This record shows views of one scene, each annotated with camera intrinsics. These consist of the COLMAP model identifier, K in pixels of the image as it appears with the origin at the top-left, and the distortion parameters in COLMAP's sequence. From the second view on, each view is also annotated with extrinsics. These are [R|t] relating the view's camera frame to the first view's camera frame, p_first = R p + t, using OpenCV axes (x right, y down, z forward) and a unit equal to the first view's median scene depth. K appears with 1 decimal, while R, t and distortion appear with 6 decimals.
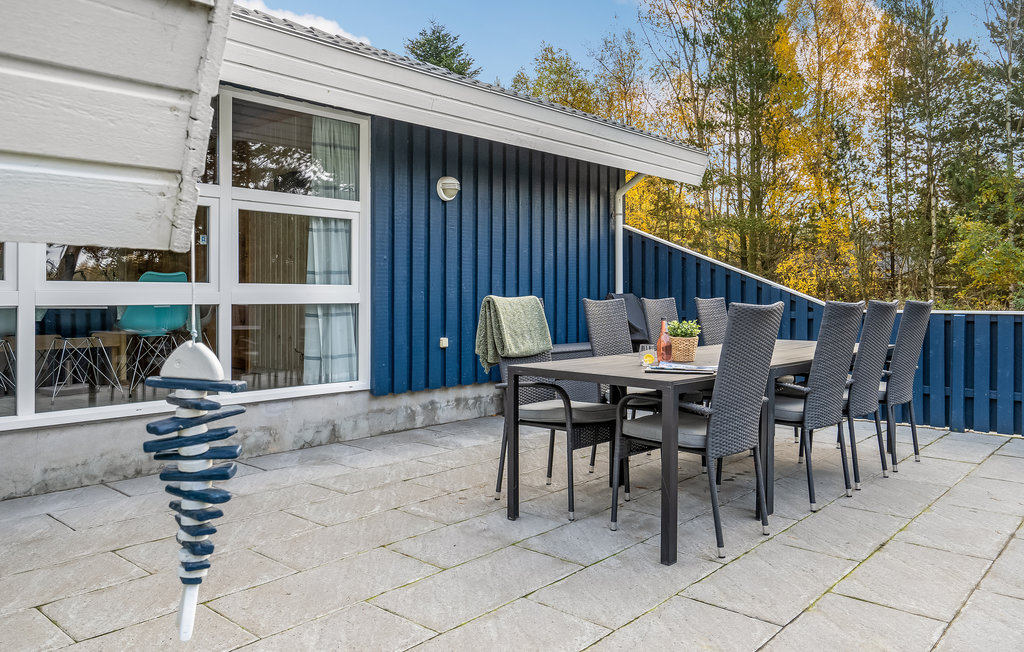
lens RADIAL K [[772.1, 0, 508.4], [0, 772.1, 285.2], [0, 0, 1]] dist [-0.006678, -0.005374]
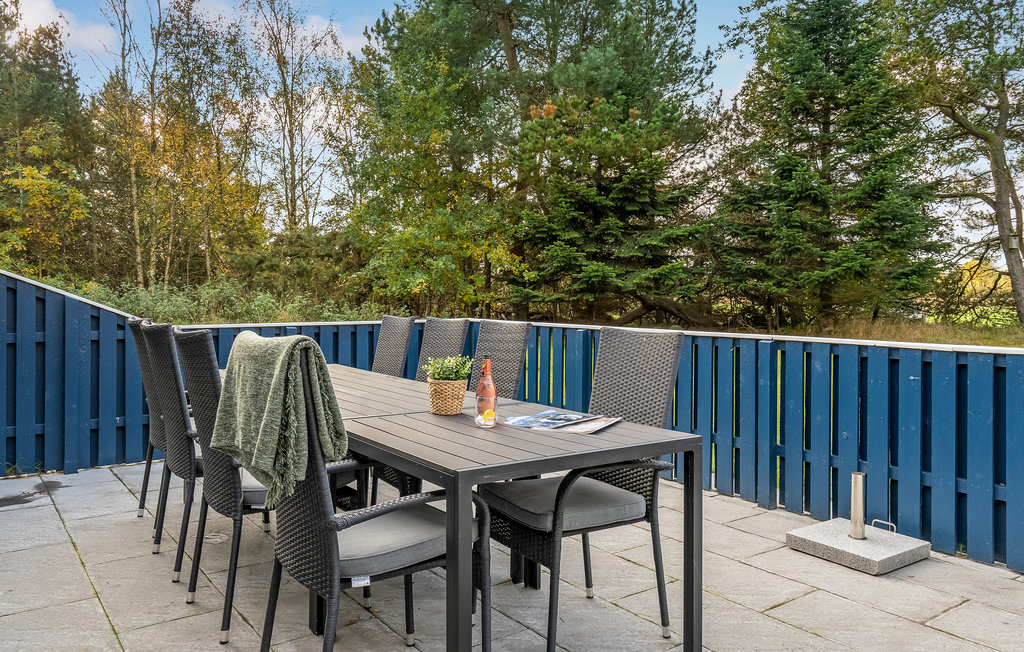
lens RADIAL K [[772.1, 0, 508.4], [0, 772.1, 285.2], [0, 0, 1]] dist [-0.006678, -0.005374]
pose [[0.199190, 0.034670, 0.979347, -0.494371], [0.000047, 0.999374, -0.035389, 0.030204], [-0.979961, 0.007096, 0.199063, 0.958004]]
